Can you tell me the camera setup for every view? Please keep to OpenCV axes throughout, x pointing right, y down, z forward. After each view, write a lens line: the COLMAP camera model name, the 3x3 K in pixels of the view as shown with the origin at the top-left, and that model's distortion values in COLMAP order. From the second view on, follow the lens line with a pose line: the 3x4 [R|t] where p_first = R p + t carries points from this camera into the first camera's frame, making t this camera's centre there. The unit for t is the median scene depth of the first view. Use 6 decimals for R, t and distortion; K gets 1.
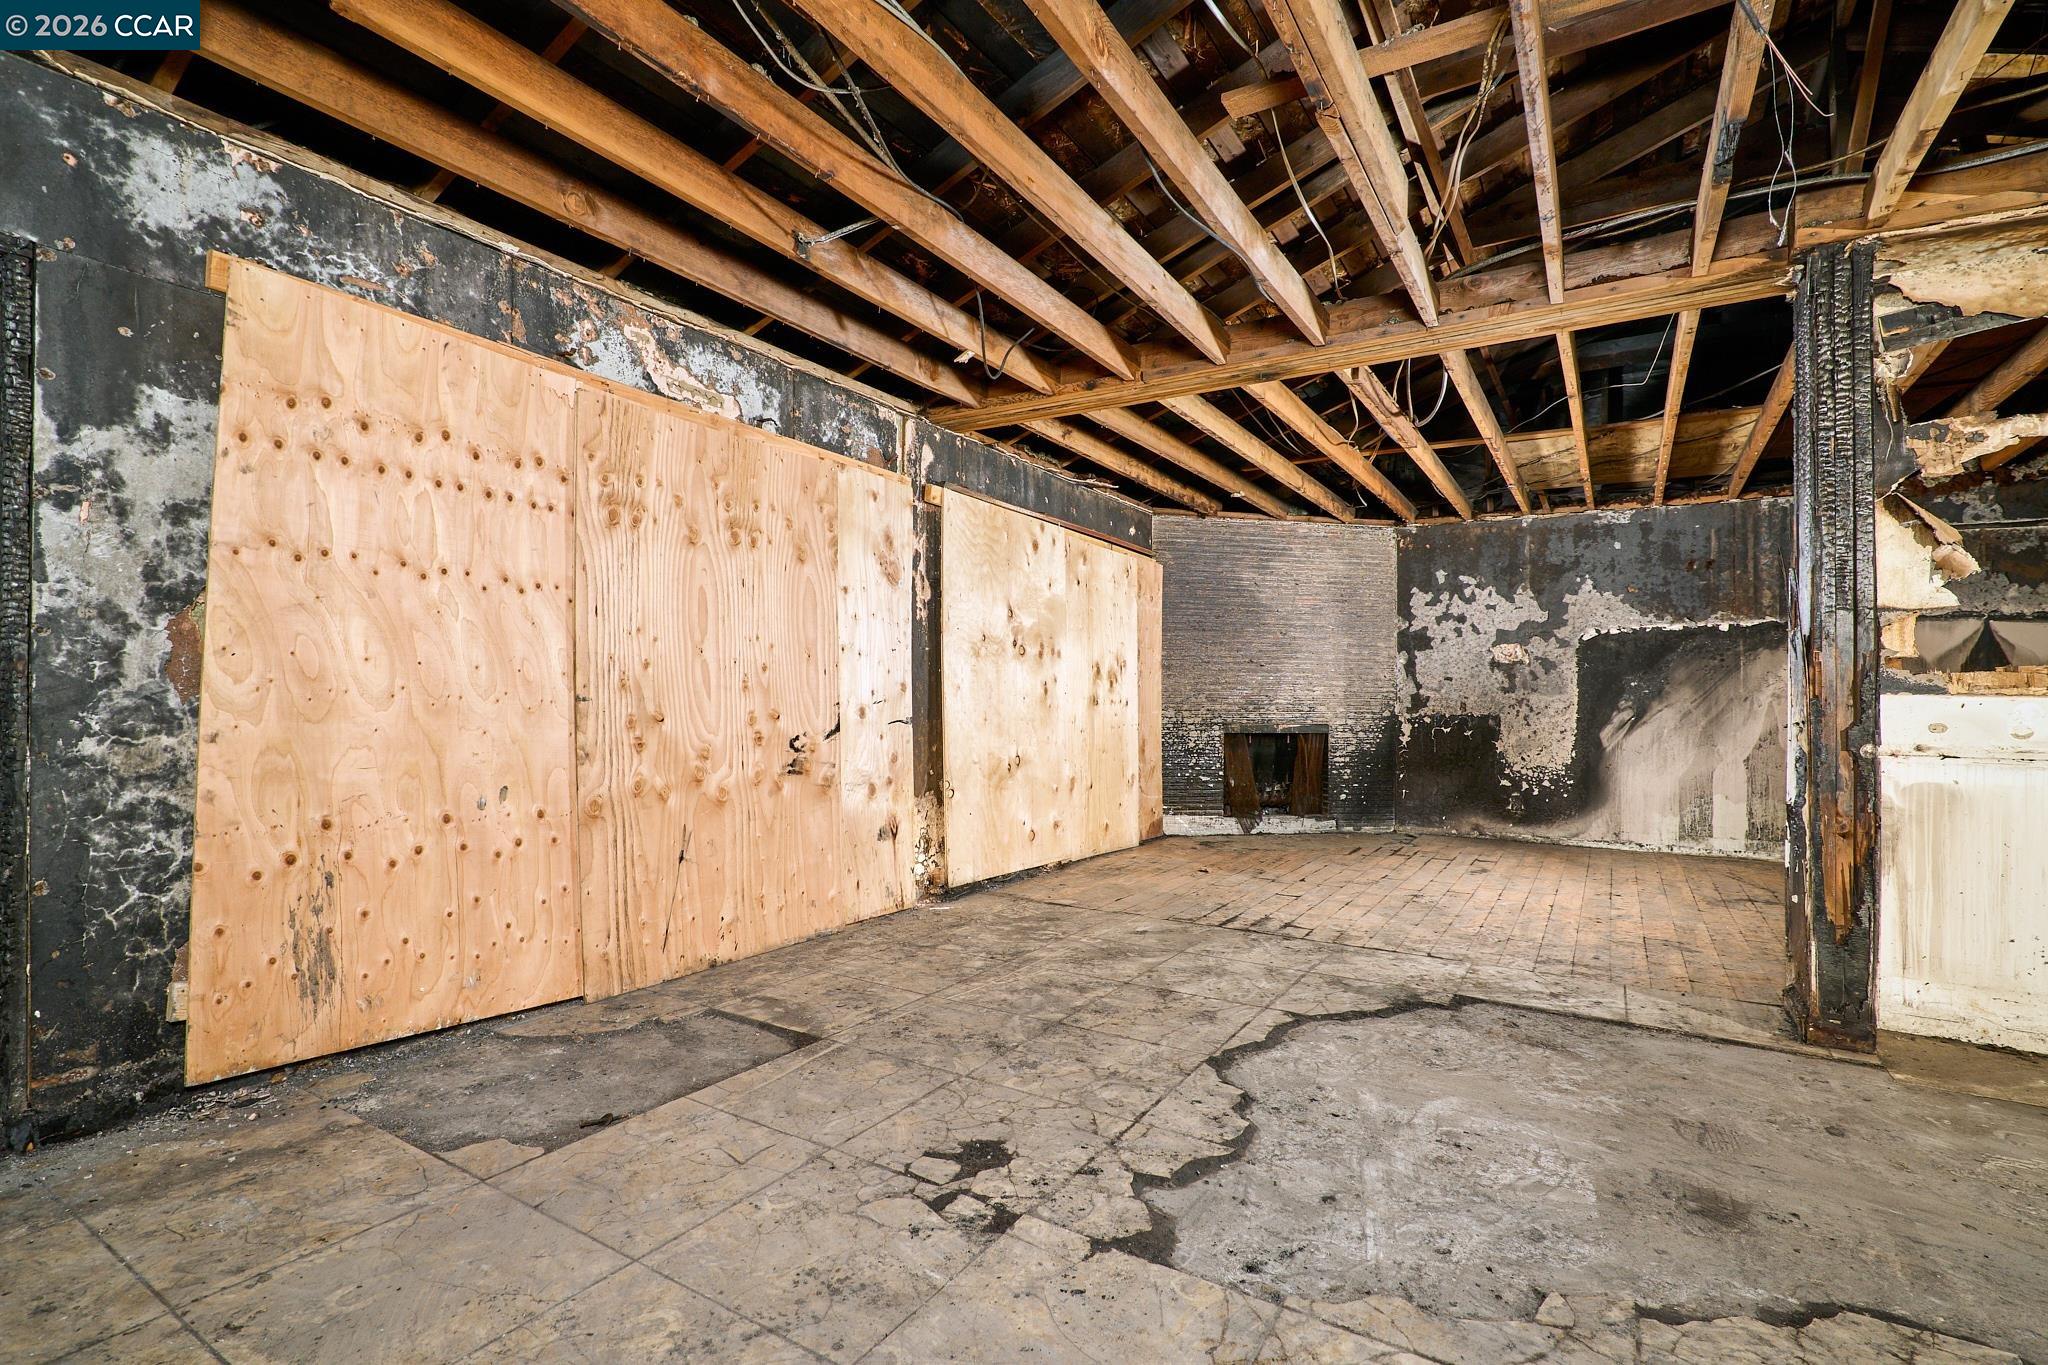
lens RADIAL K [[953.5, 0, 1022.3], [0, 953.5, 696.3], [0, 0, 1]] dist [-0.018415, 0.008338]
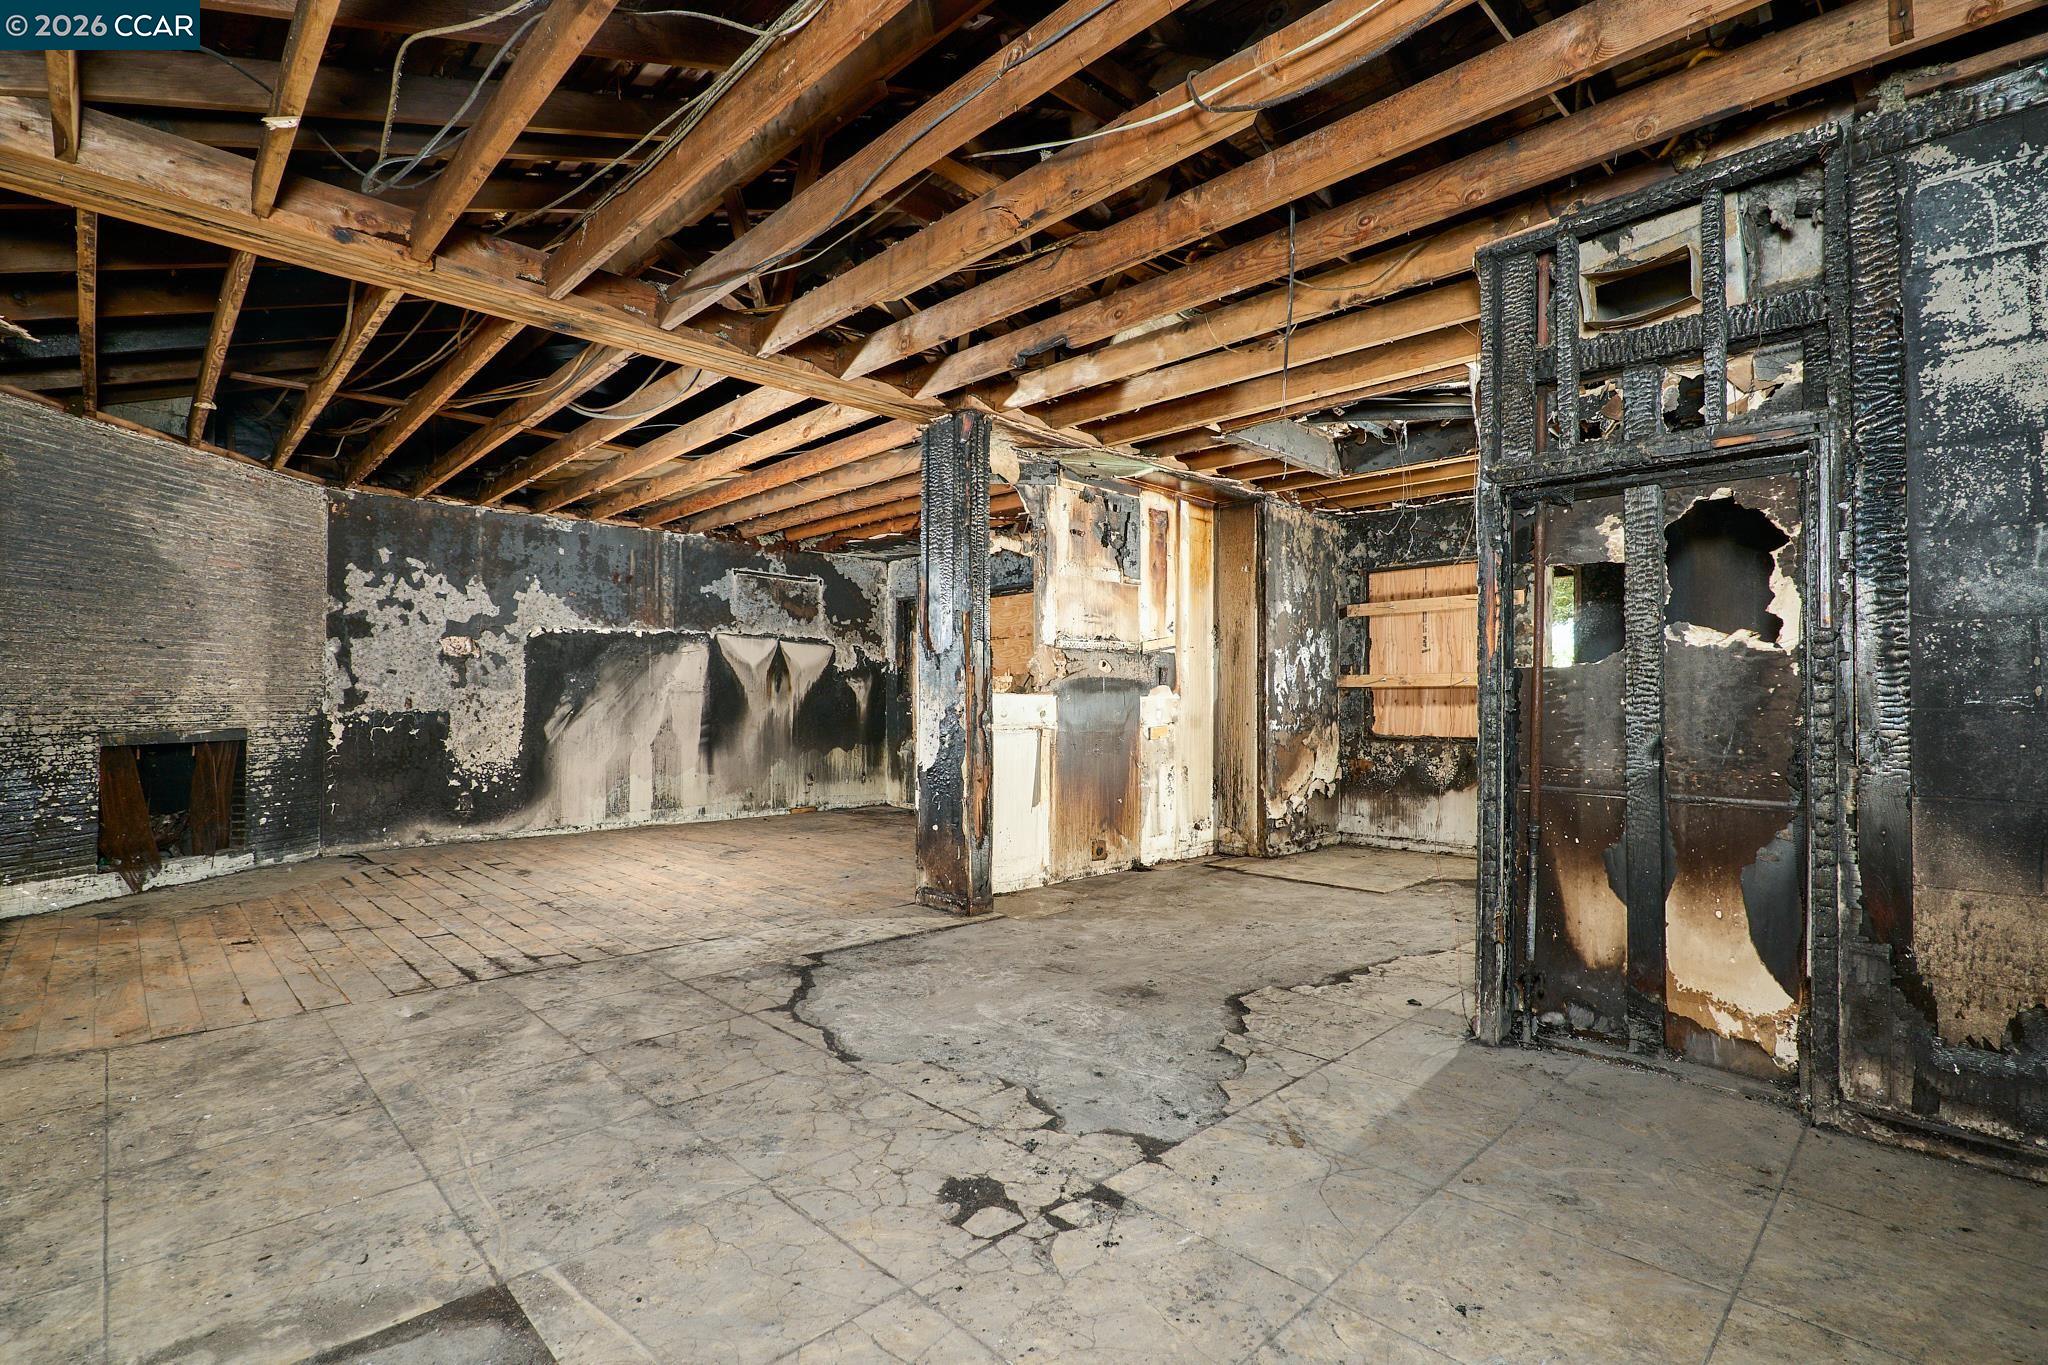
lens RADIAL K [[963.1, 0, 1024.0], [0, 963.1, 682.5], [0, 0, 1]] dist [-0.019618, 0.008093]
pose [[0.229977, 0.009280, 0.973152, -0.454089], [-0.002791, 0.999957, -0.008876, -0.003084], [-0.973192, -0.000674, 0.229993, 0.354335]]
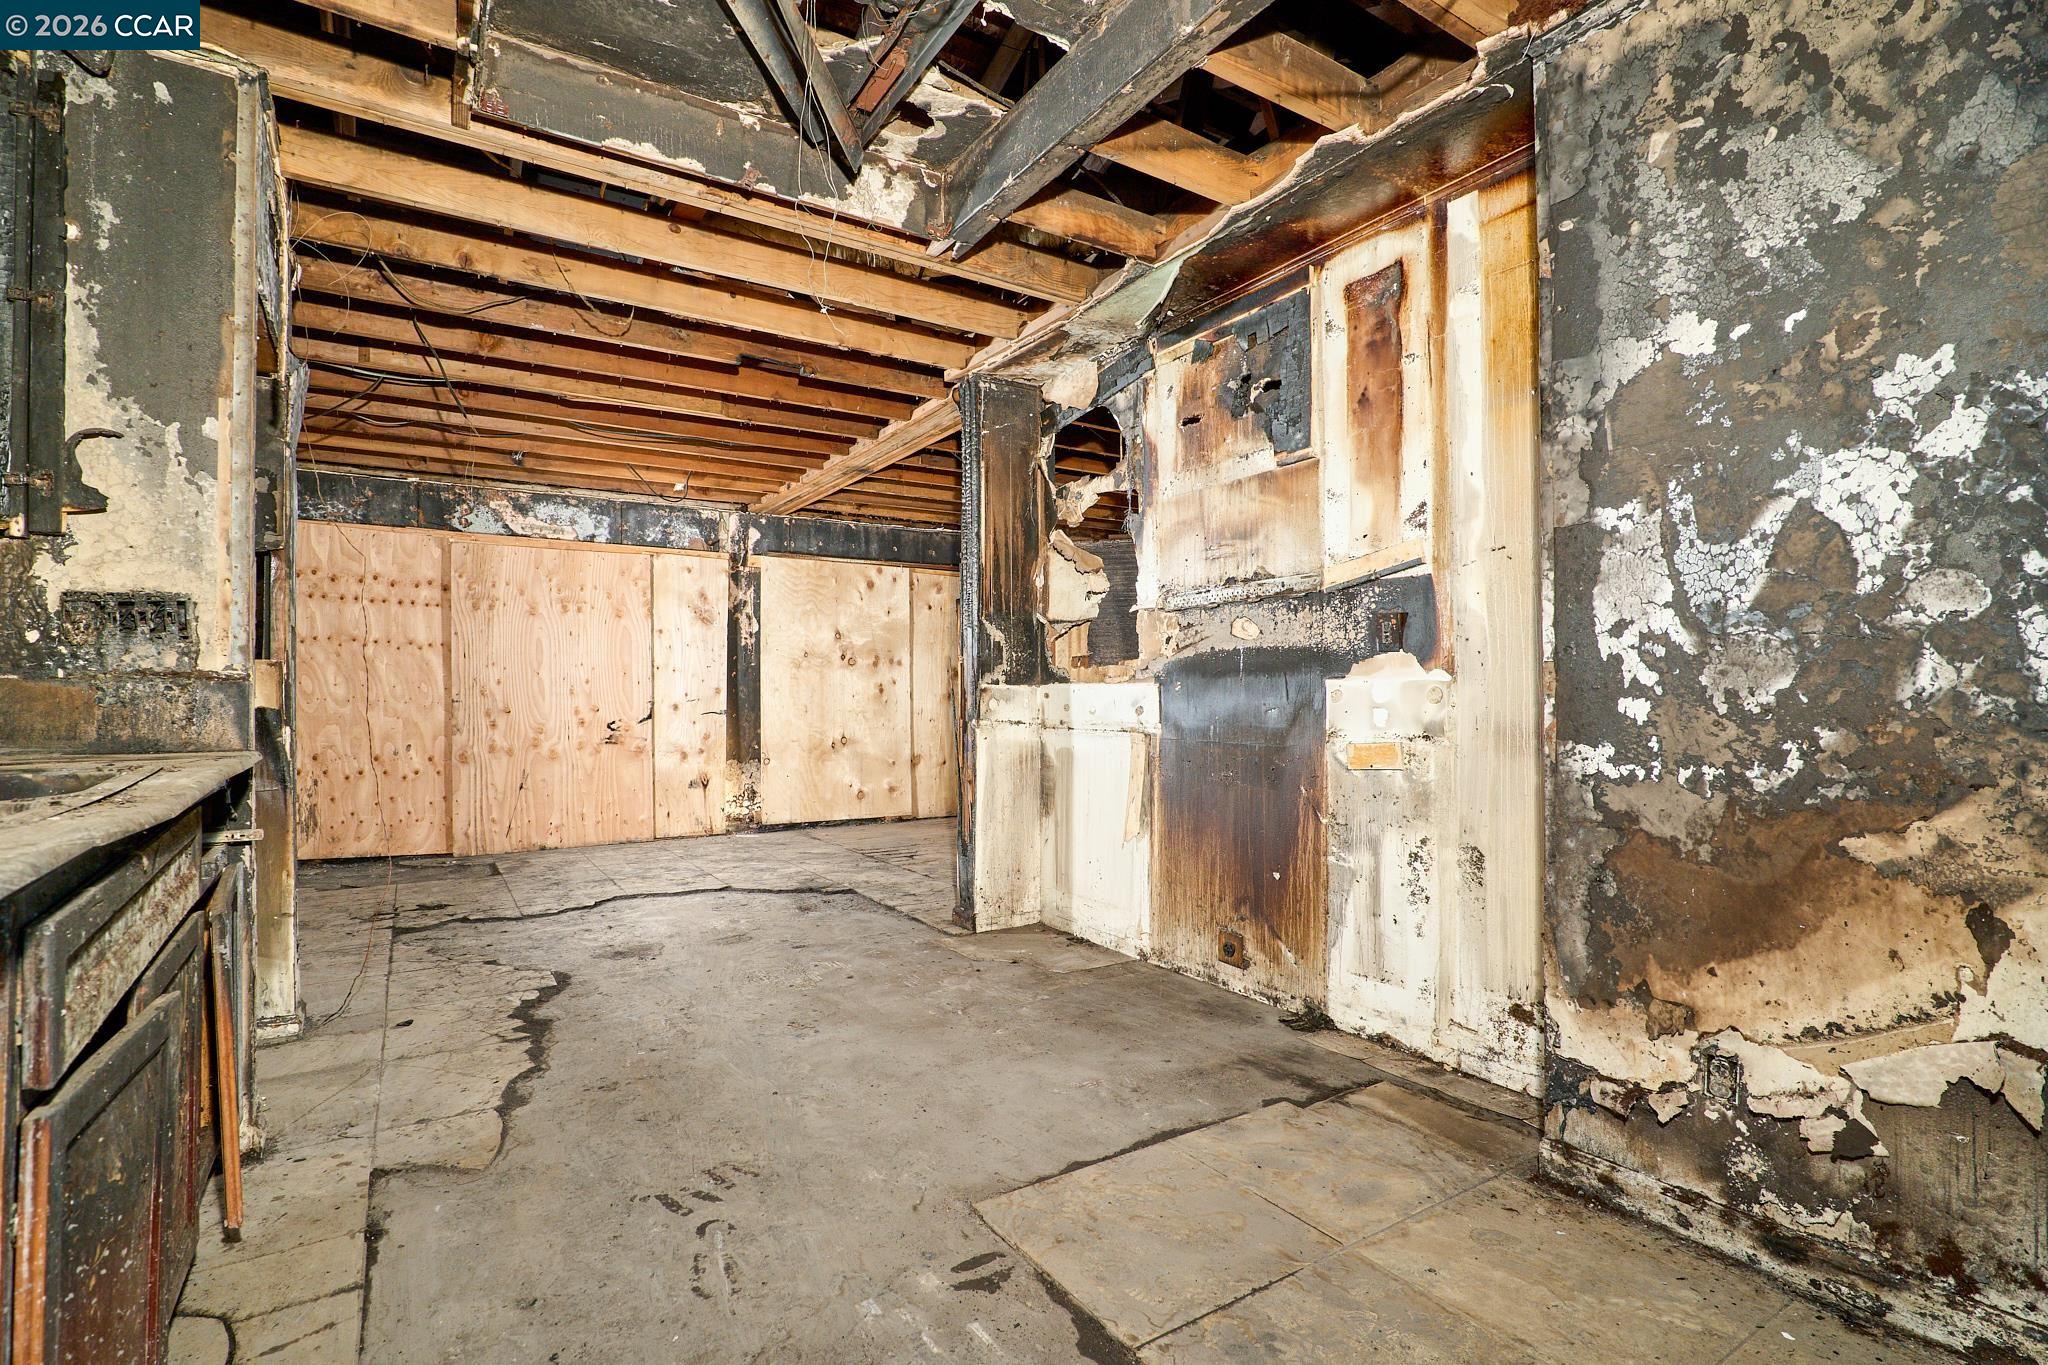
lens RADIAL K [[953.5, 0, 1022.3], [0, 953.5, 696.3], [0, 0, 1]] dist [-0.018415, 0.008338]
pose [[0.901251, -0.016871, -0.432969, 0.975918], [0.016409, 0.999854, -0.004803, 0.015074], [0.432986, -0.002776, 0.901396, -0.174389]]
